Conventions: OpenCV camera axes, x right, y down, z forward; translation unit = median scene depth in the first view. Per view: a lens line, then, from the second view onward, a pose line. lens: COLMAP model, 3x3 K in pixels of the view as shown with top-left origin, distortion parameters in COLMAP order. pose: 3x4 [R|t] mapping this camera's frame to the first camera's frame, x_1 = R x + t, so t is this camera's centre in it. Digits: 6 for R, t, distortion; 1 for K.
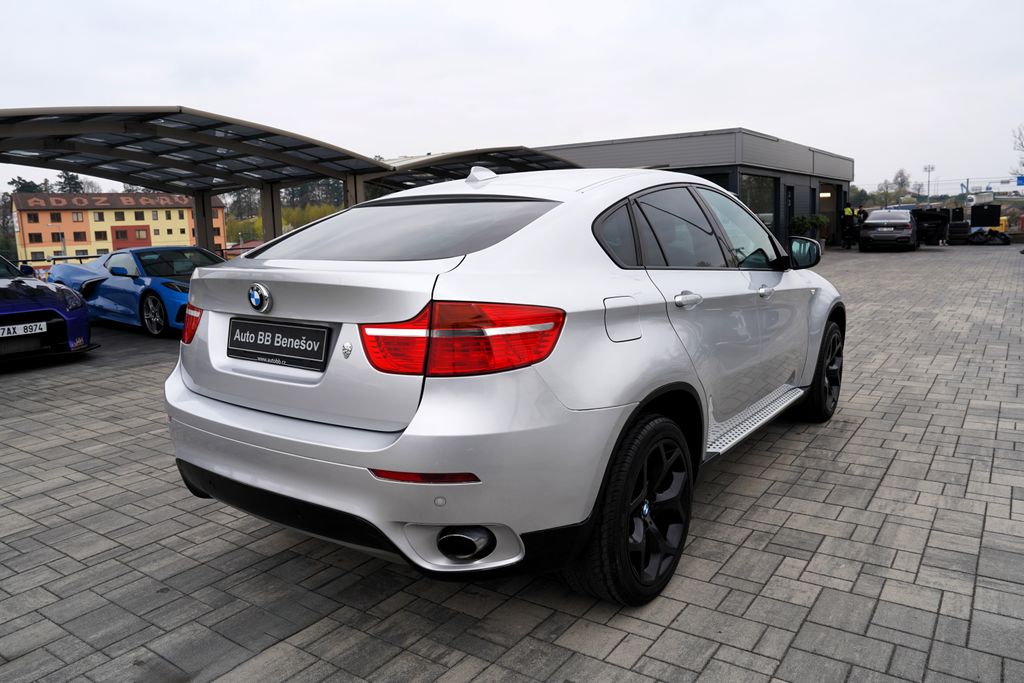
lens RADIAL K [[745.7, 0, 517.1], [0, 745.7, 314.9], [0, 0, 1]] dist [-0.097342, 0.090167]
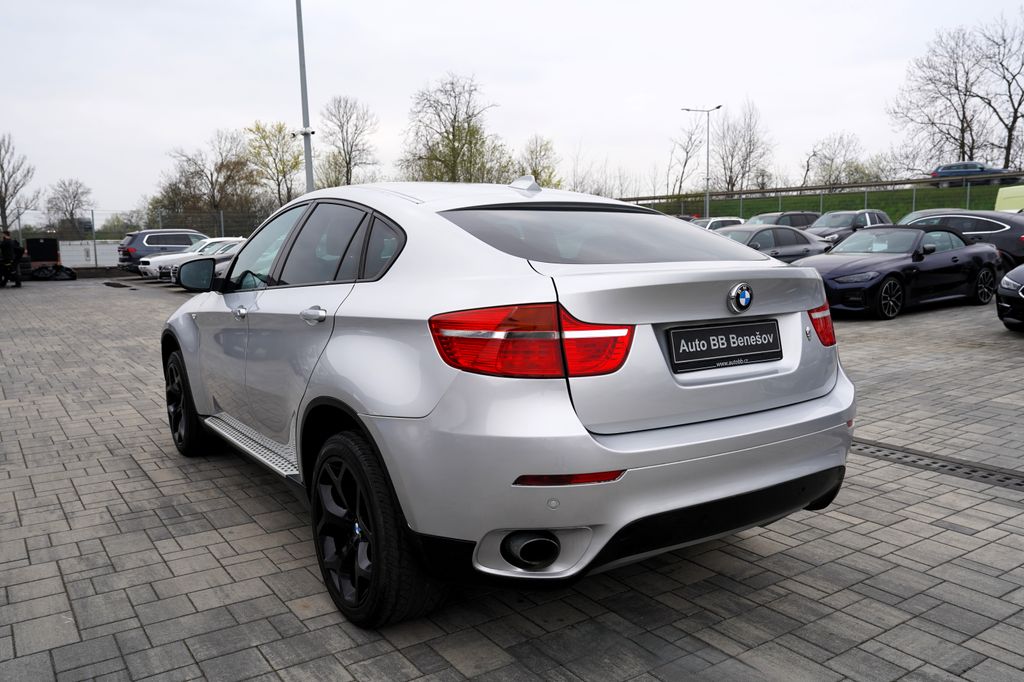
lens RADIAL K [[809.2, 0, 509.7], [0, 809.2, 318.5], [0, 0, 1]] dist [-0.046663, 0.071455]
pose [[0.360557, -0.064443, 0.930508, -1.257788], [0.113575, 0.993220, 0.024778, -0.049524], [-0.925797, 0.096749, 0.365432, 0.769757]]
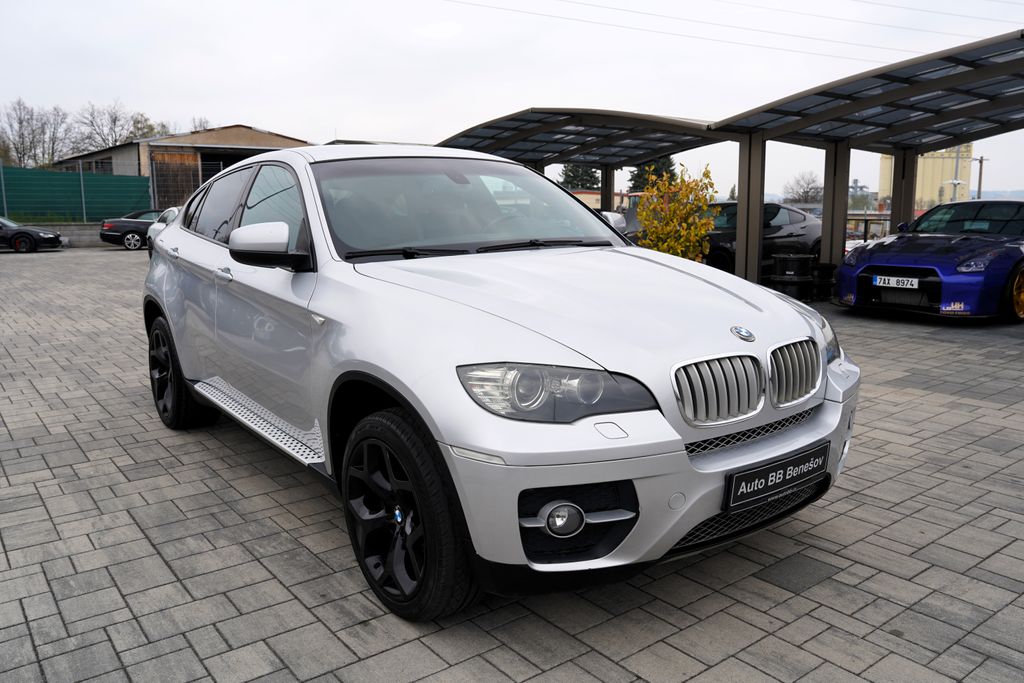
lens RADIAL K [[811.1, 0, 511.9], [0, 811.1, 317.9], [0, 0, 1]] dist [-0.069384, 0.085141]
pose [[-0.309882, 0.164631, -0.936413, 1.603883], [-0.098986, 0.973956, 0.203989, -0.303022], [0.945608, 0.155905, -0.285515, 2.213361]]
